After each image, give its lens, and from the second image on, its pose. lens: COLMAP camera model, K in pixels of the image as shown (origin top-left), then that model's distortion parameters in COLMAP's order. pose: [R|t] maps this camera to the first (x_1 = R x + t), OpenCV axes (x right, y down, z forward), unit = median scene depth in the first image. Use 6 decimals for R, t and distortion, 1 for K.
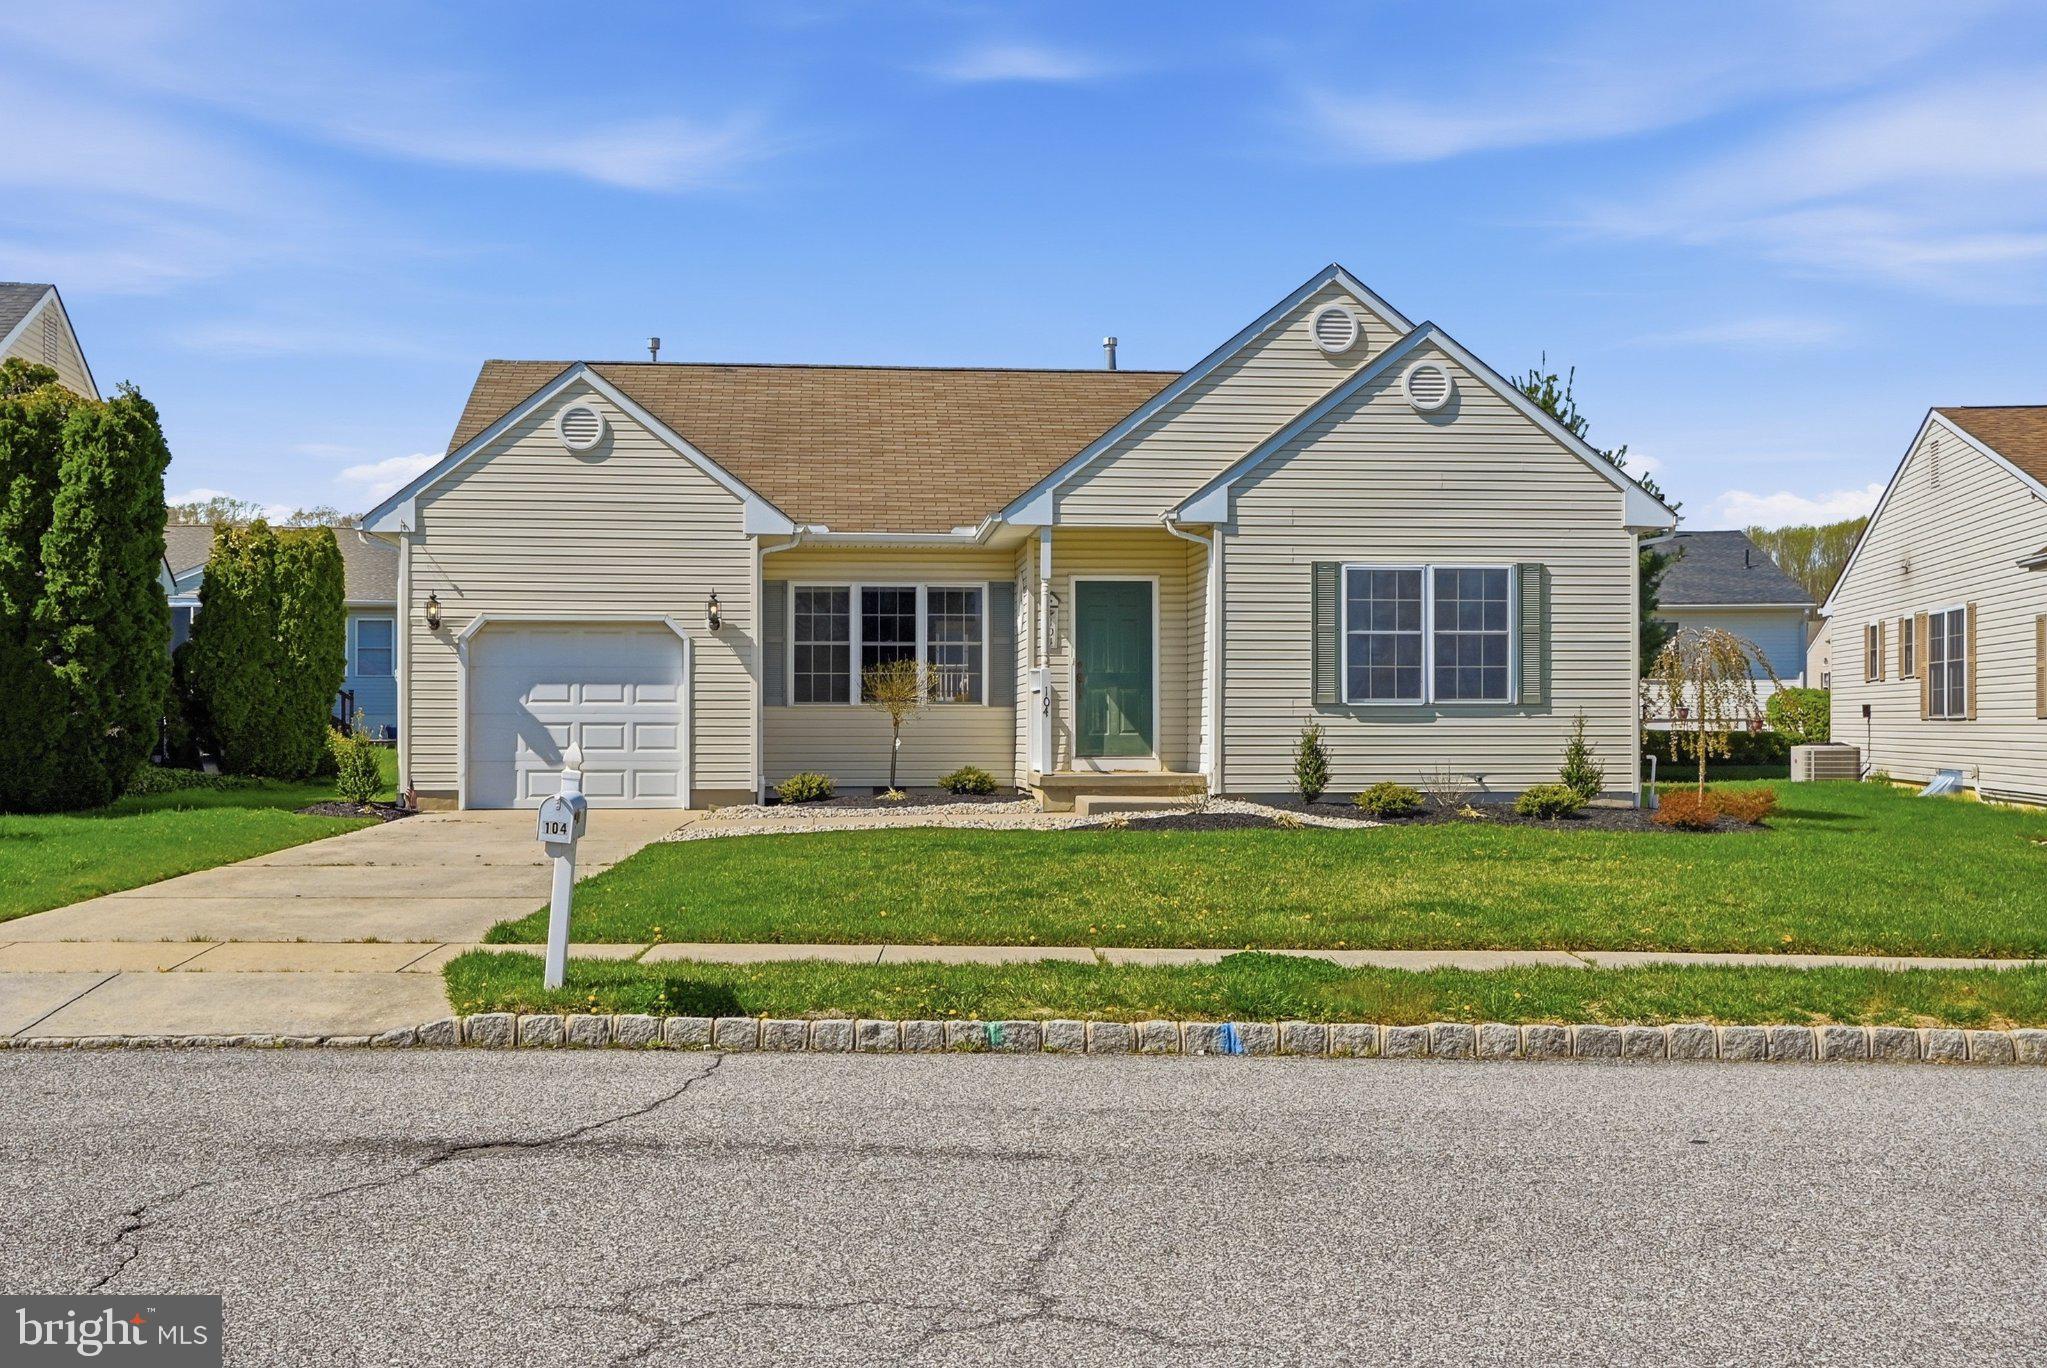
lens RADIAL K [[2041.5, 0, 1023.5], [0, 2041.5, 684.0], [0, 0, 1]] dist [0.005956, -0.004461]
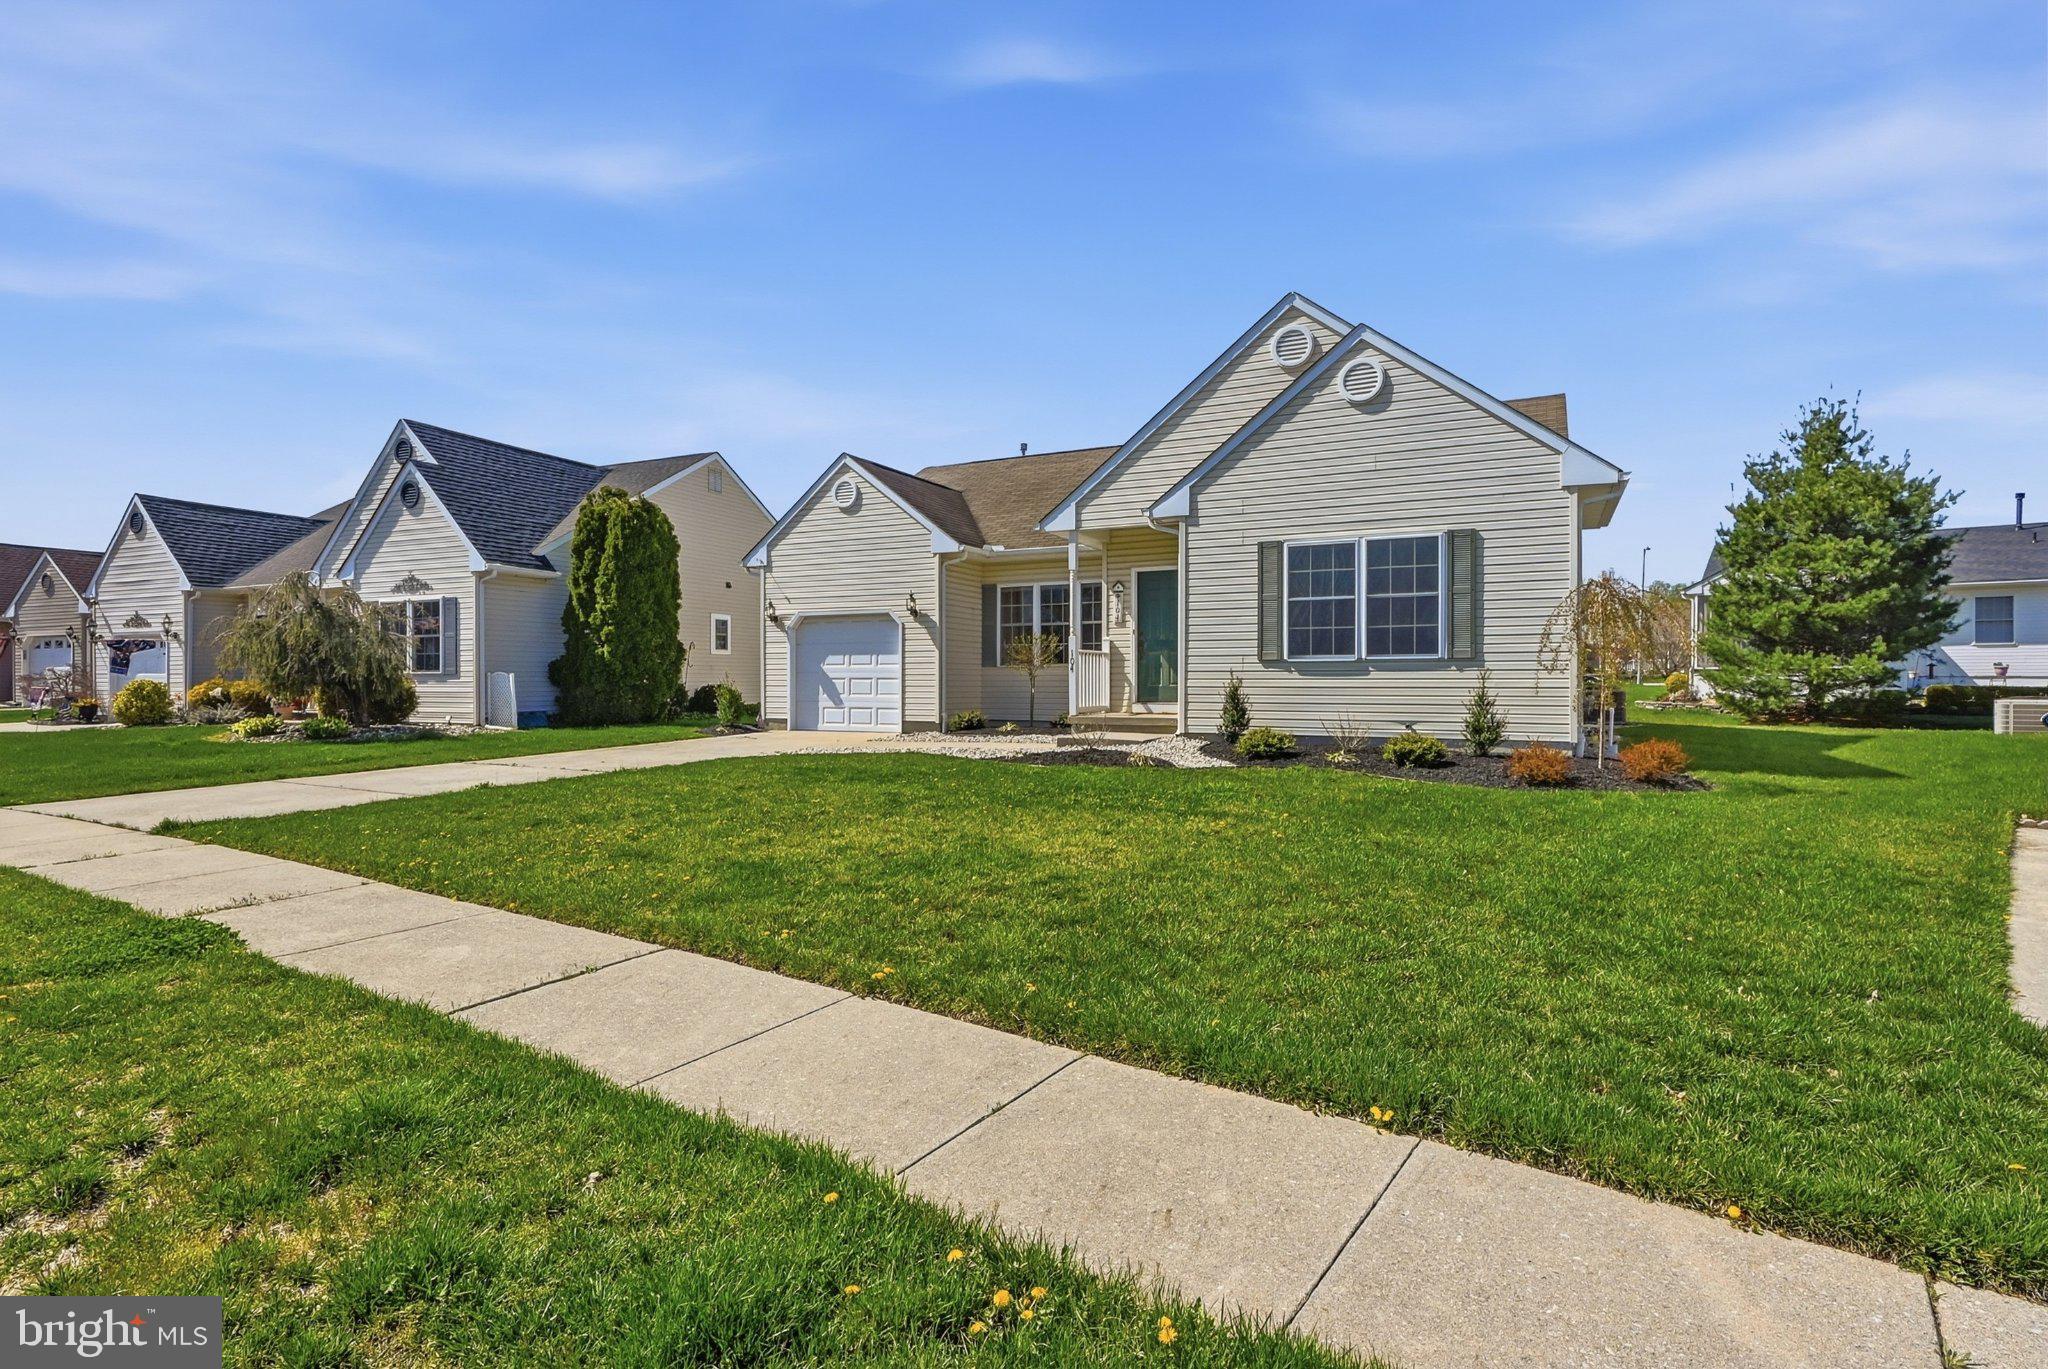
lens RADIAL K [[1019.7, 0, 1023.4], [0, 1019.7, 674.0], [0, 0, 1]] dist [-0.001522, 0.000353]
pose [[0.844166, -0.004682, -0.536061, 0.334833], [0.010761, 0.999908, 0.008212, 0.010875], [0.535974, -0.012701, 0.844139, 0.406277]]
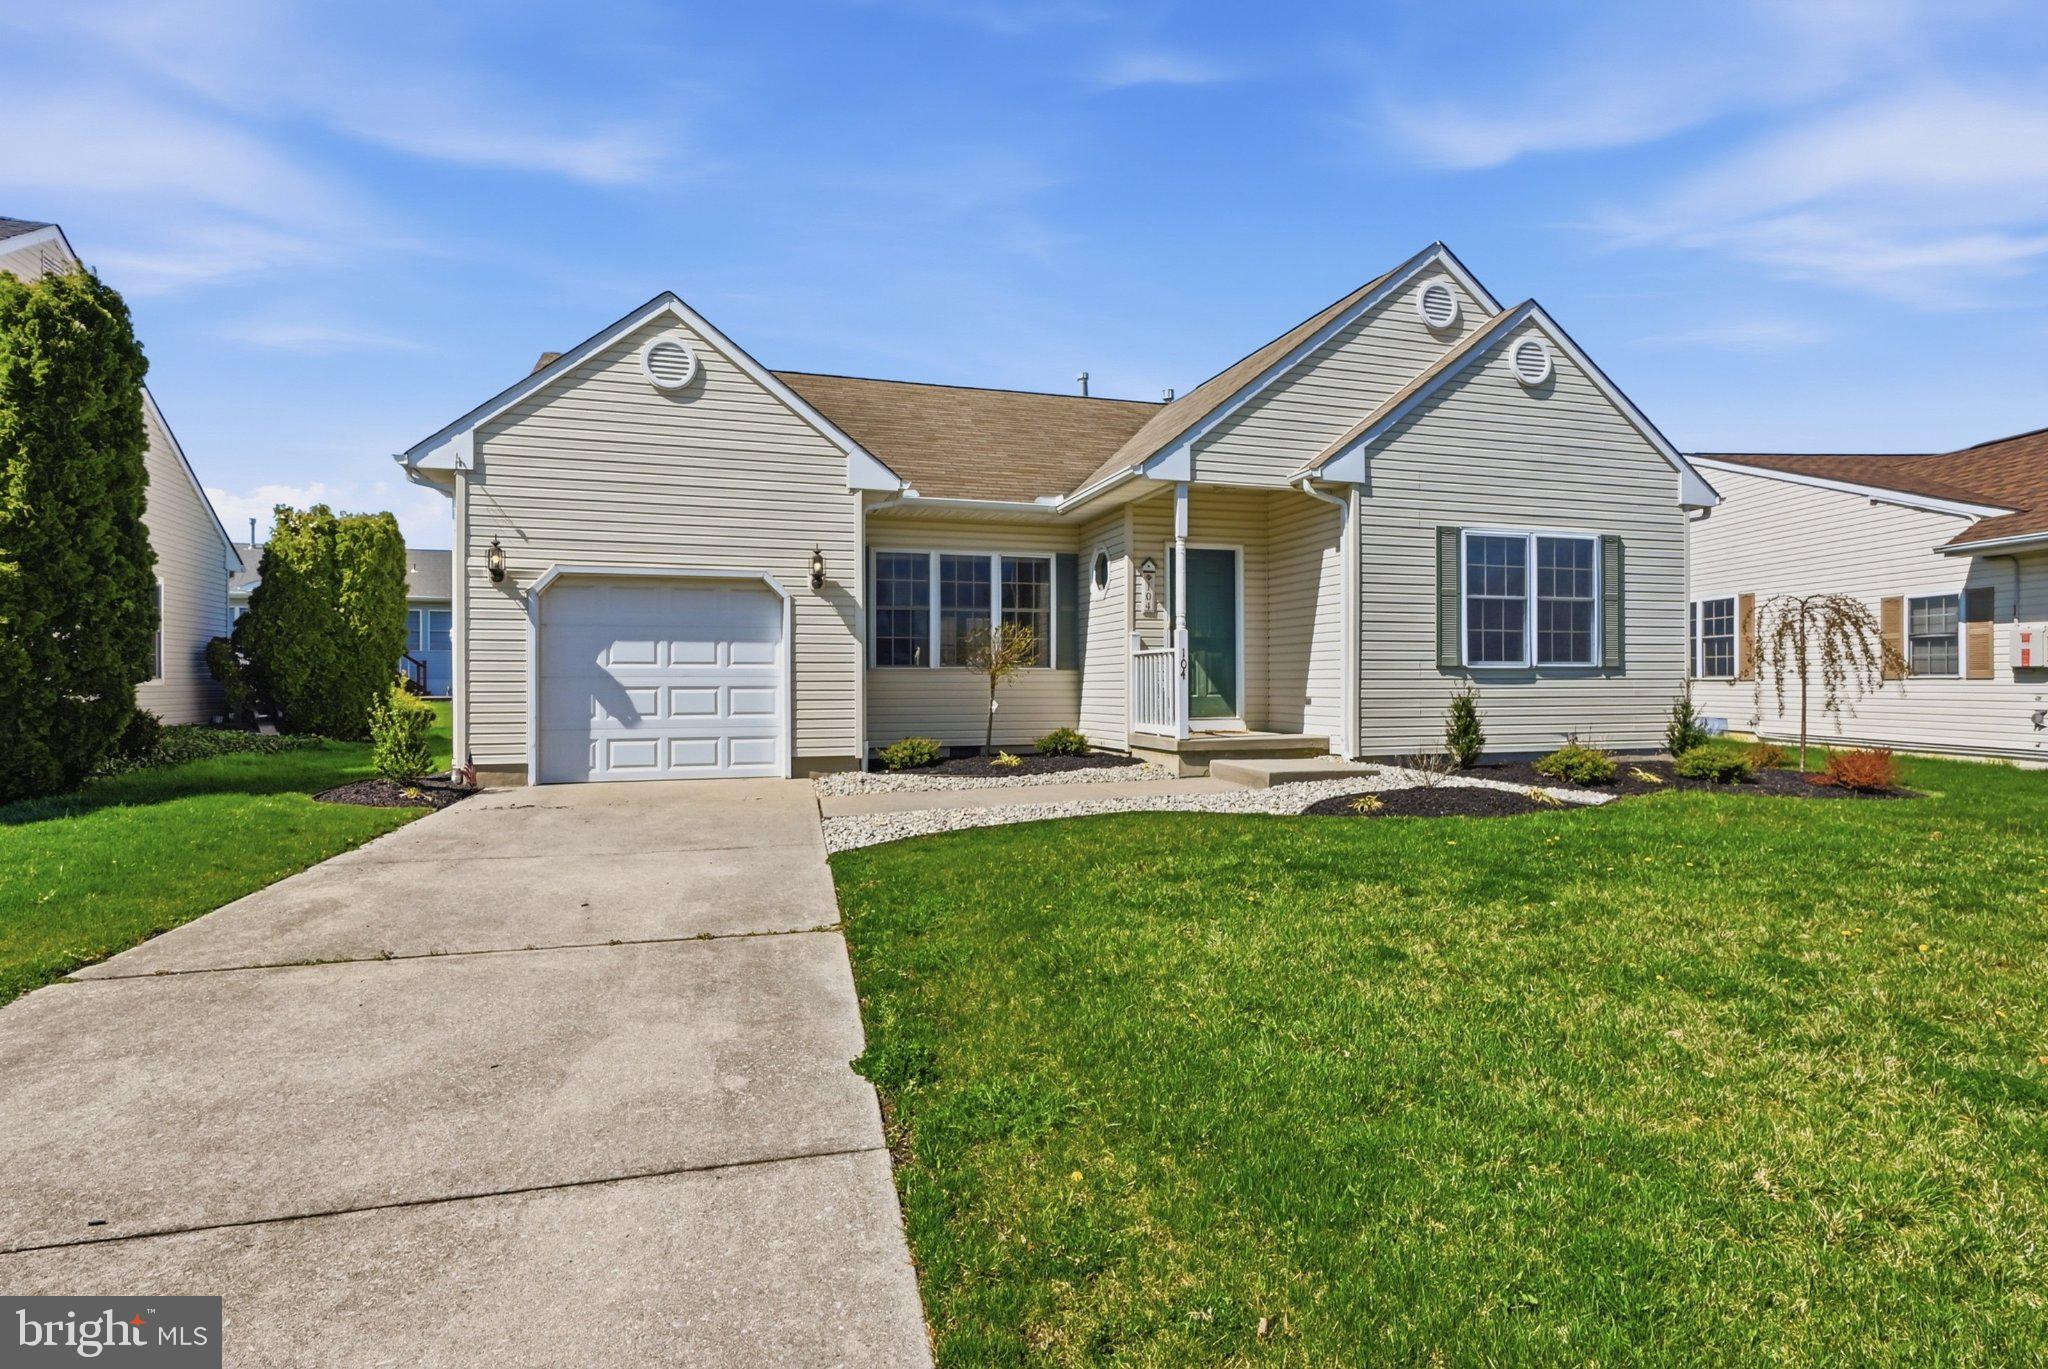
lens RADIAL K [[1019.7, 0, 1023.4], [0, 1019.7, 674.0], [0, 0, 1]] dist [-0.001522, 0.000353]
pose [[0.979176, -0.000940, 0.203009, -0.157207], [-0.001394, 0.999935, 0.011353, 0.007890], [-0.203006, -0.011400, 0.979111, 0.528575]]
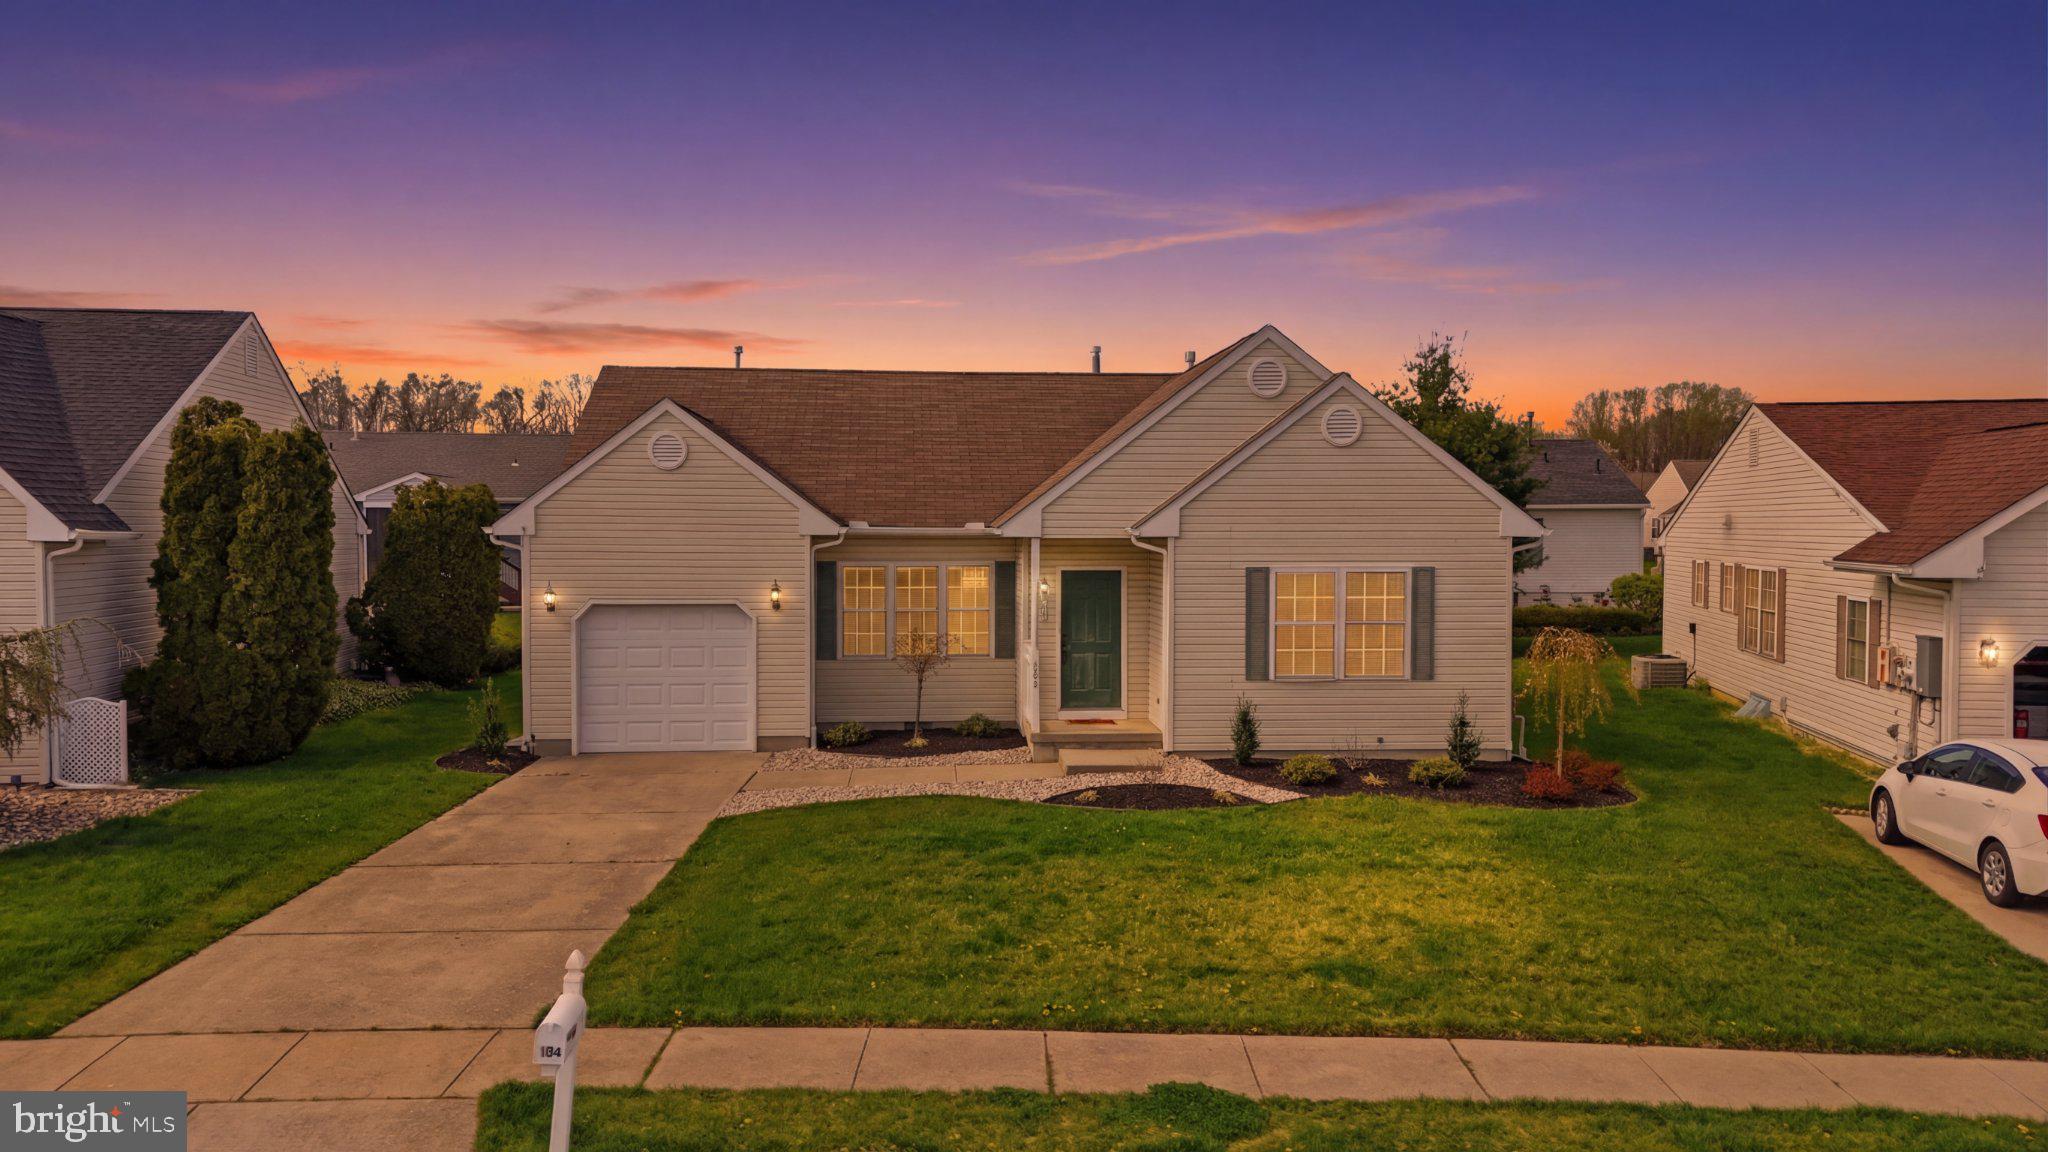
lens RADIAL K [[1498.4, 0, 1031.6], [0, 1498.4, 563.4], [0, 0, 1]] dist [0.081443, -0.065880]
pose [[0.999900, 0.001222, -0.014055, 0.021097], [-0.000574, 0.998941, 0.046003, -0.100904], [0.014097, -0.045991, 0.998842, 0.075725]]
